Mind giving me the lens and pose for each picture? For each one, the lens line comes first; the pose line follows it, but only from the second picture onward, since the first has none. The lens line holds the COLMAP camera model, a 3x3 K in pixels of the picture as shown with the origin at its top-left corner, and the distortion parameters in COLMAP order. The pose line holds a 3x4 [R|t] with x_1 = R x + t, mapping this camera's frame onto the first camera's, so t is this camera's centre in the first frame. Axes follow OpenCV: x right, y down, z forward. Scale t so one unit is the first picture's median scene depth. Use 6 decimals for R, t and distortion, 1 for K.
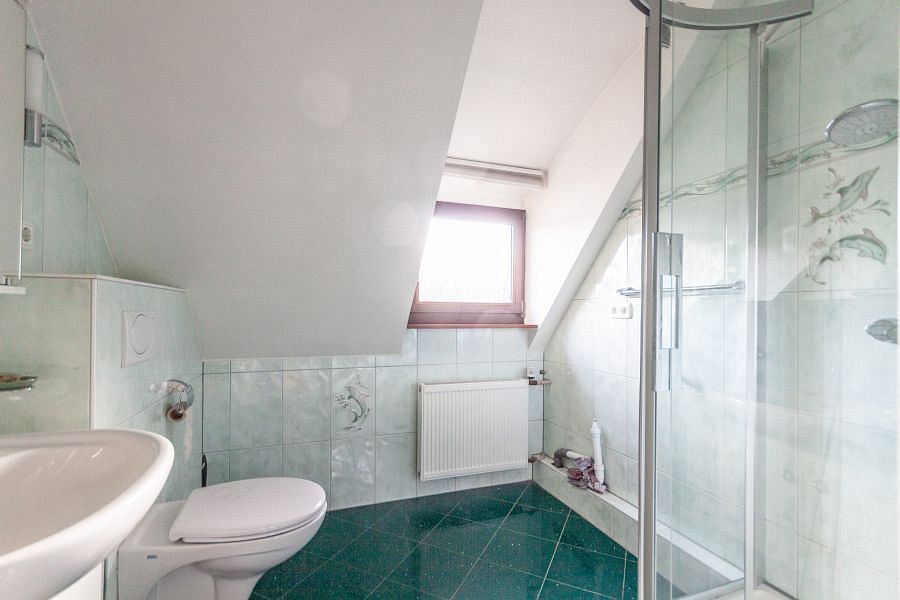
lens RADIAL K [[417.4, 0, 451.0], [0, 417.4, 313.1], [0, 0, 1]] dist [0.010354, 0.000669]
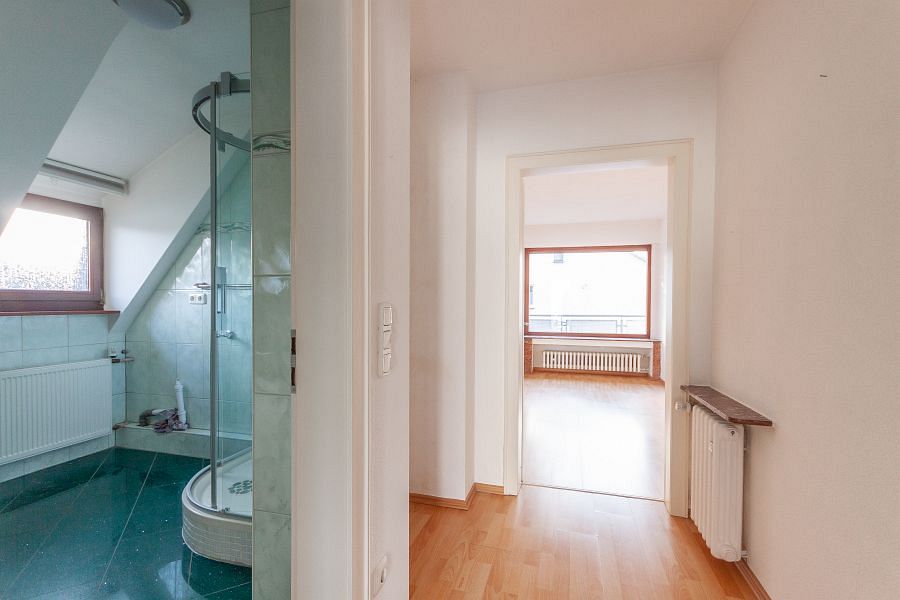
lens RADIAL K [[417.4, 0, 451.0], [0, 417.4, 313.1], [0, 0, 1]] dist [0.010354, 0.000669]
pose [[0.597707, -0.018541, 0.801500, -0.189546], [0.001972, 0.999764, 0.021657, 0.012237], [-0.801712, -0.011364, 0.597602, -0.462780]]
